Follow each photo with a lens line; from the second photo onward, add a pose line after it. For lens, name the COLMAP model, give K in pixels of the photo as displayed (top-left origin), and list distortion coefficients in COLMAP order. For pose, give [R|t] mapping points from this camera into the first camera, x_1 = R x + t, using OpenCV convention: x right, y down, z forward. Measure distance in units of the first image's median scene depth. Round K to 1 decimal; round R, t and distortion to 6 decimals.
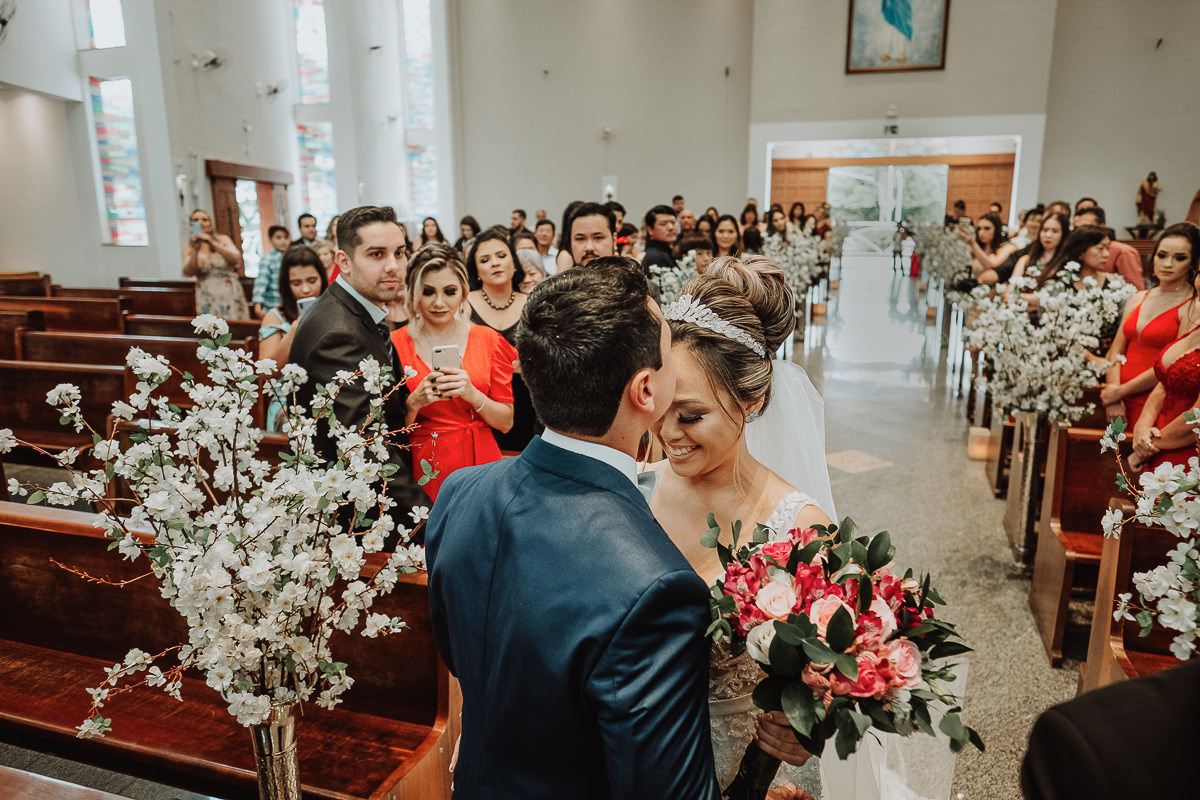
lens RADIAL K [[860.3, 0, 596.4], [0, 860.3, 412.1], [0, 0, 1]] dist [-0.013494, 0.010709]
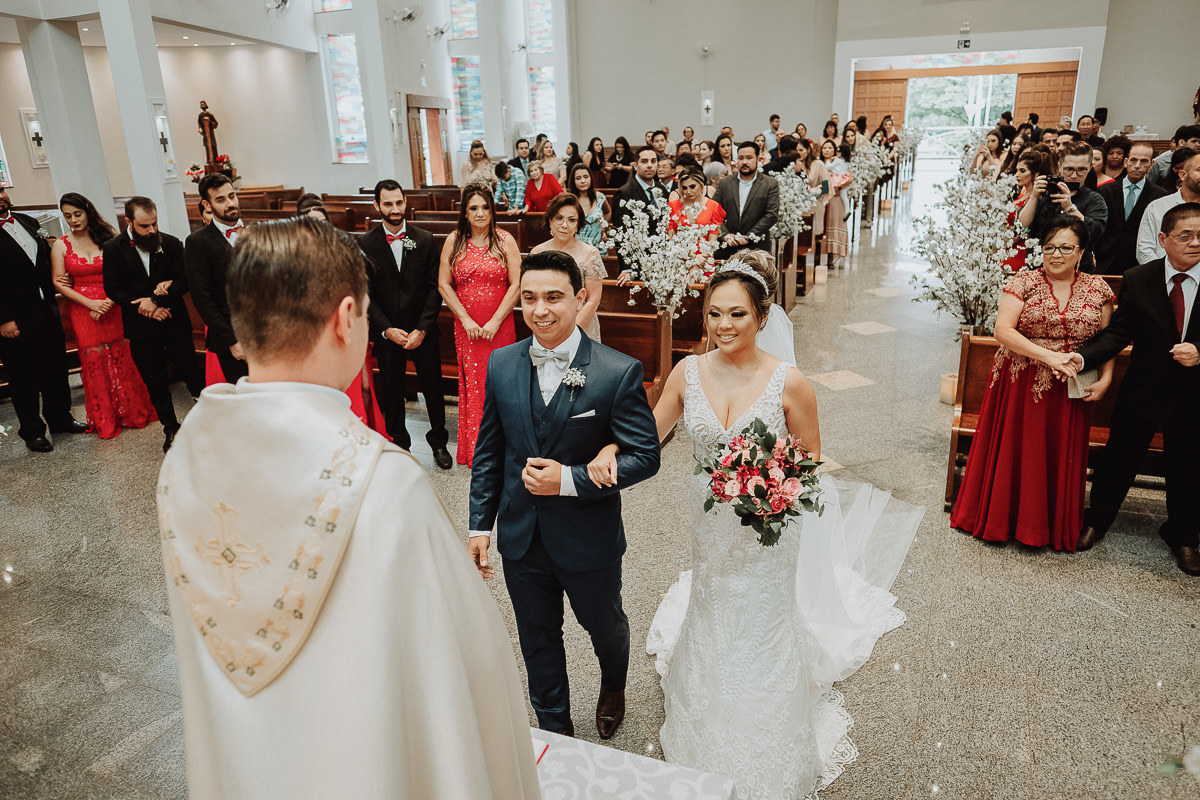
lens RADIAL K [[860.3, 0, 611.4], [0, 860.3, 406.3], [0, 0, 1]] dist [-0.013494, 0.010709]
pose [[0.996979, 0.001611, -0.077660, -0.028437], [0.005798, 0.995452, 0.095087, 0.034197], [0.077461, -0.095250, 0.992435, -0.199322]]
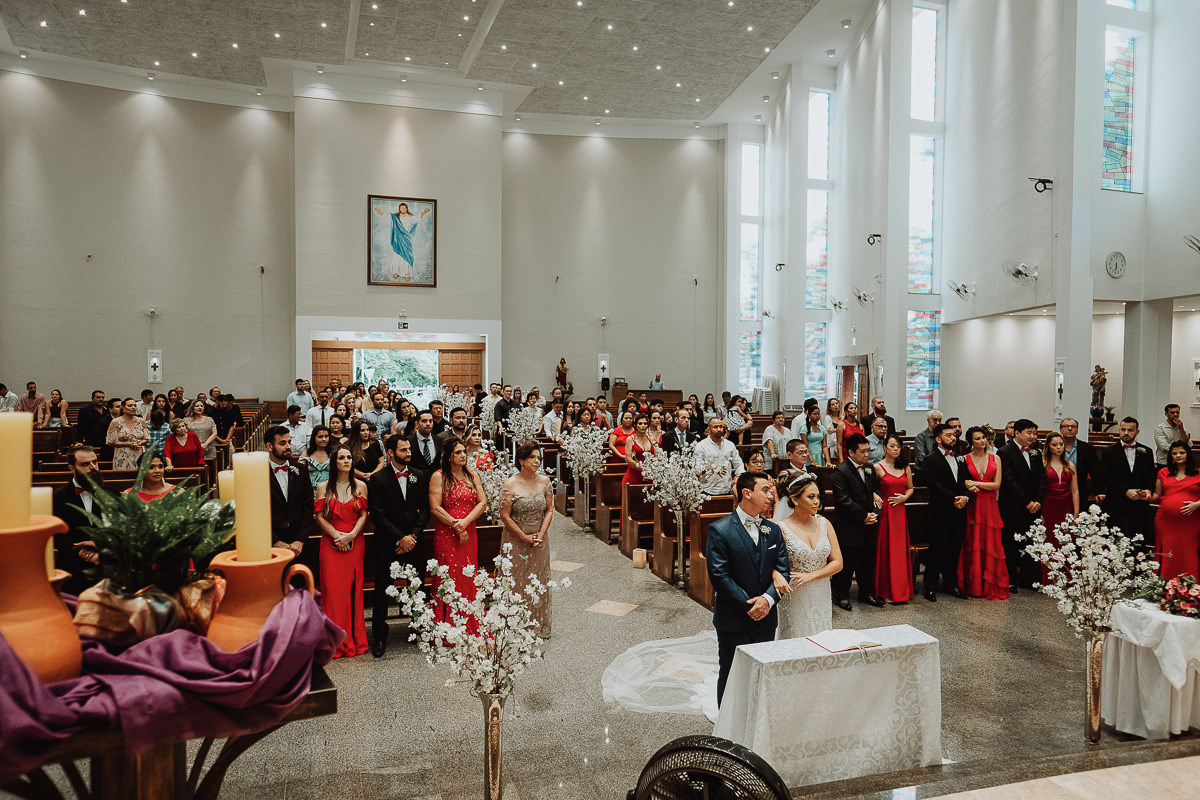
lens RADIAL K [[860.3, 0, 602.6], [0, 860.3, 399.9], [0, 0, 1]] dist [-0.013494, 0.010709]
pose [[0.805236, -0.008493, 0.592894, -0.231604], [0.122221, 0.980803, -0.151943, 0.041146], [-0.580222, 0.194814, 0.790816, -0.273906]]
